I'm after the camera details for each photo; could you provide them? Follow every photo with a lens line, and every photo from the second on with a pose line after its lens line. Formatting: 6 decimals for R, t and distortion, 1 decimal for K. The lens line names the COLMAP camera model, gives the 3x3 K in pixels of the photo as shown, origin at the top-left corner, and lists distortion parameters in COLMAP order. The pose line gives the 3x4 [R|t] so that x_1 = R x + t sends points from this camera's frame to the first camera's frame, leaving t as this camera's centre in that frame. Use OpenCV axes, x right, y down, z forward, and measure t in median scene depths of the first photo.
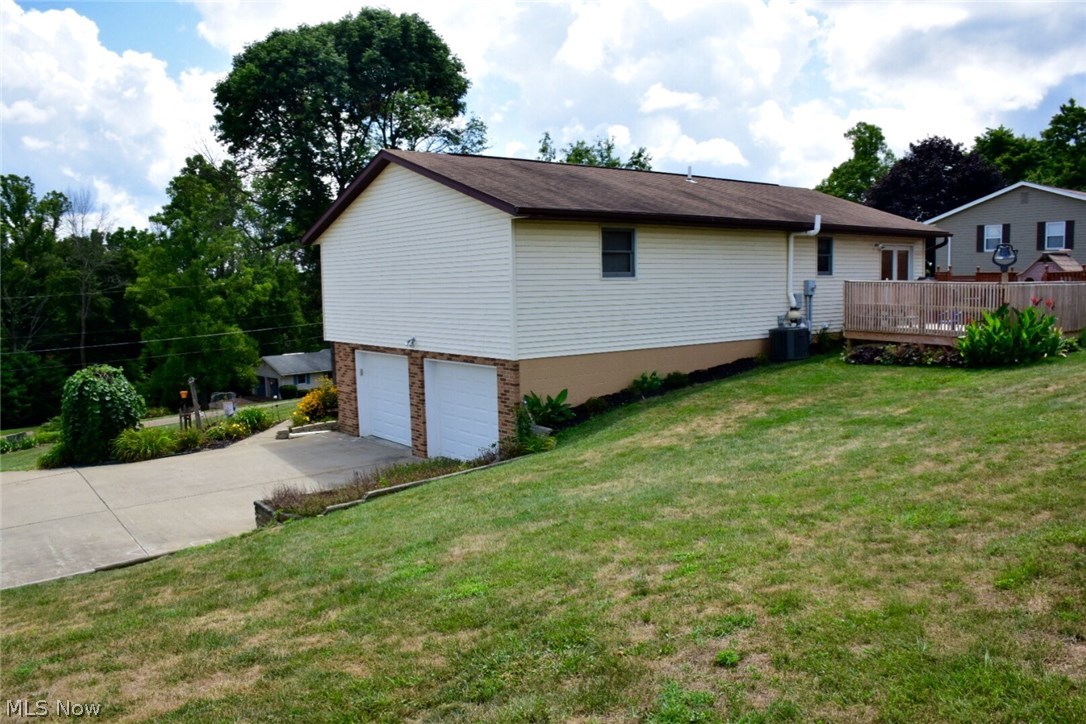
lens RADIAL K [[871.4, 0, 543.8], [0, 871.4, 367.5], [0, 0, 1]] dist [-0.148139, 0.087303]
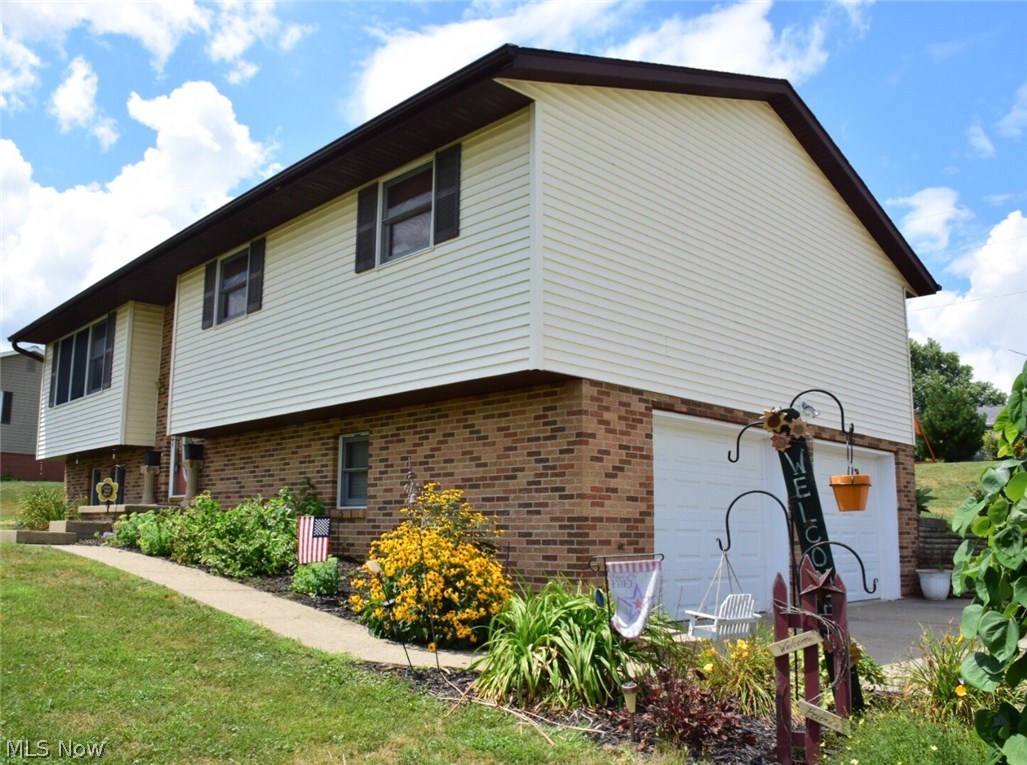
lens RADIAL K [[860.7, 0, 502.3], [0, 860.7, 391.3], [0, 0, 1]] dist [-0.135248, 0.027245]
pose [[-0.117409, 0.176757, 0.977227, -0.619383], [0.081414, 0.982434, -0.167917, 0.033927], [-0.989741, 0.059845, -0.129737, 1.146677]]
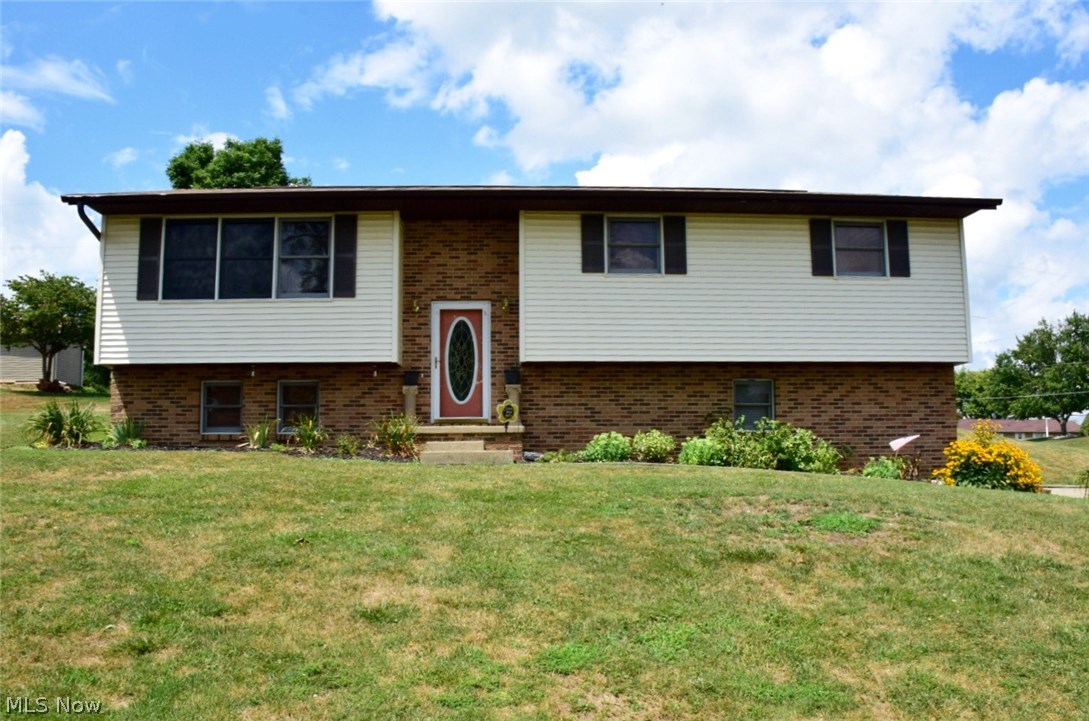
lens RADIAL K [[873.9, 0, 567.7], [0, 873.9, 395.5], [0, 0, 1]] dist [-0.148139, 0.087303]
pose [[-0.812942, 0.067831, 0.578380, -0.406482], [0.067683, 0.997468, -0.021849, -0.013870], [-0.578398, 0.021384, -0.815475, 1.843570]]
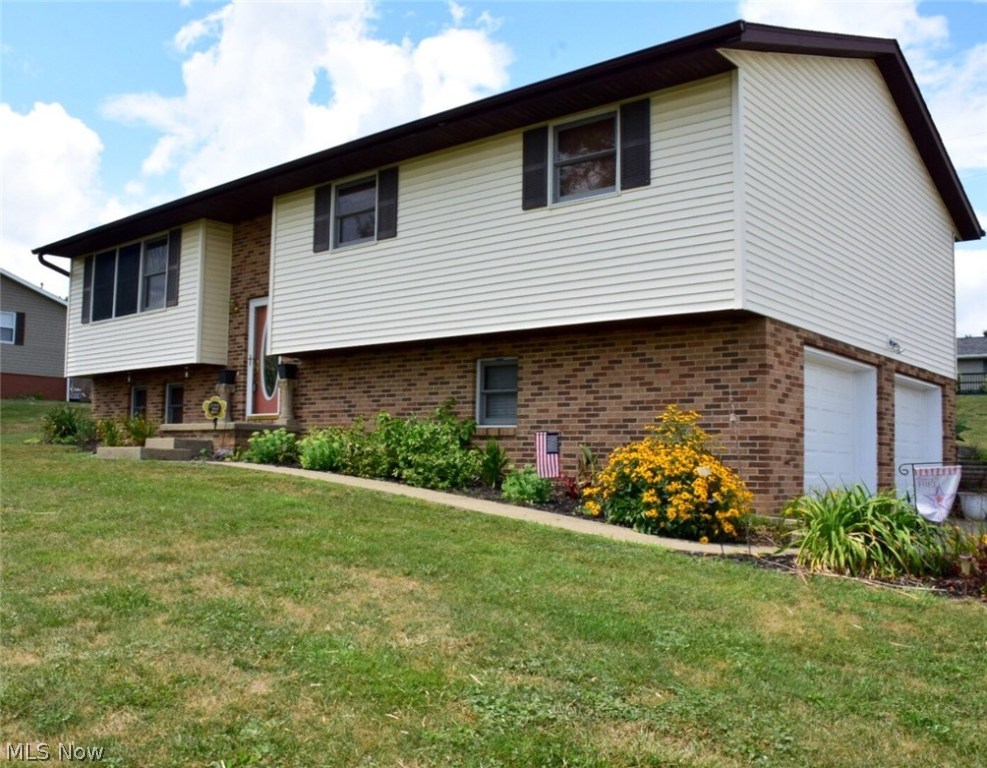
lens RADIAL K [[914.2, 0, 442.2], [0, 914.2, 393.6], [0, 0, 1]] dist [-0.089893, 0.000000]
pose [[-0.177299, 0.081243, 0.980798, -0.672236], [0.067809, 0.995227, -0.070180, 0.027501], [-0.981818, 0.054065, -0.181962, 1.308582]]
